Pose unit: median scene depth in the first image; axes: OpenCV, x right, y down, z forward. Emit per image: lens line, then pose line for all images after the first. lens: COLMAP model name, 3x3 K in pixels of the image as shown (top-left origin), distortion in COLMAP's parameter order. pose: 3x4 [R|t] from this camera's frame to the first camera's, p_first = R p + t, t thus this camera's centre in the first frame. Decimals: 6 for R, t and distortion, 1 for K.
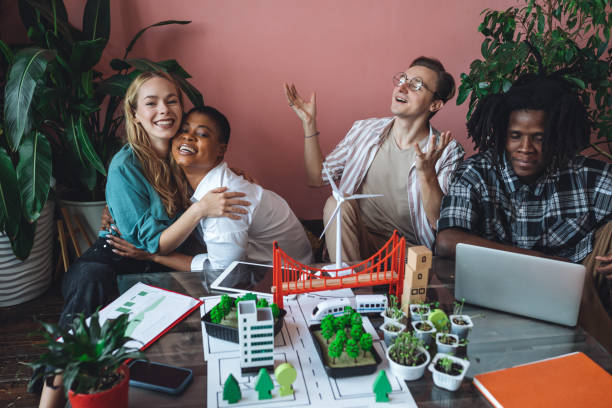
lens RADIAL K [[600.3, 0, 306.0], [0, 600.3, 204.0], [0, 0, 1]] dist [0.007793, 0.010870]
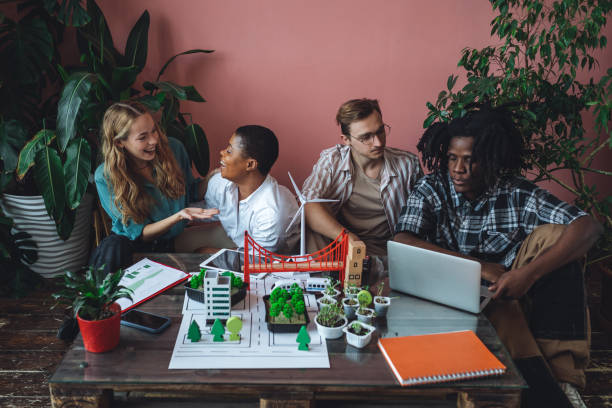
lens RADIAL K [[627.5, 0, 295.5], [0, 627.5, 203.8], [0, 0, 1]] dist [0.002620, 0.004221]
pose [[0.991749, 0.054790, -0.115895, 0.206001], [-0.058164, 0.997970, -0.025938, 0.033496], [0.114239, 0.032465, 0.992923, -0.324560]]
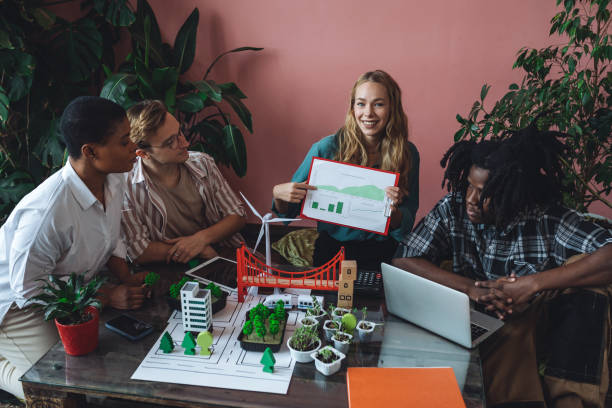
lens RADIAL K [[649.5, 0, 306.0], [0, 649.5, 204.0], [0, 0, 1]] dist [0.002594, 0.001833]
pose [[0.947045, 0.105611, -0.303235, 0.482861], [-0.105631, 0.994270, 0.016385, -0.053979], [0.303228, 0.016514, 0.952775, -0.266435]]
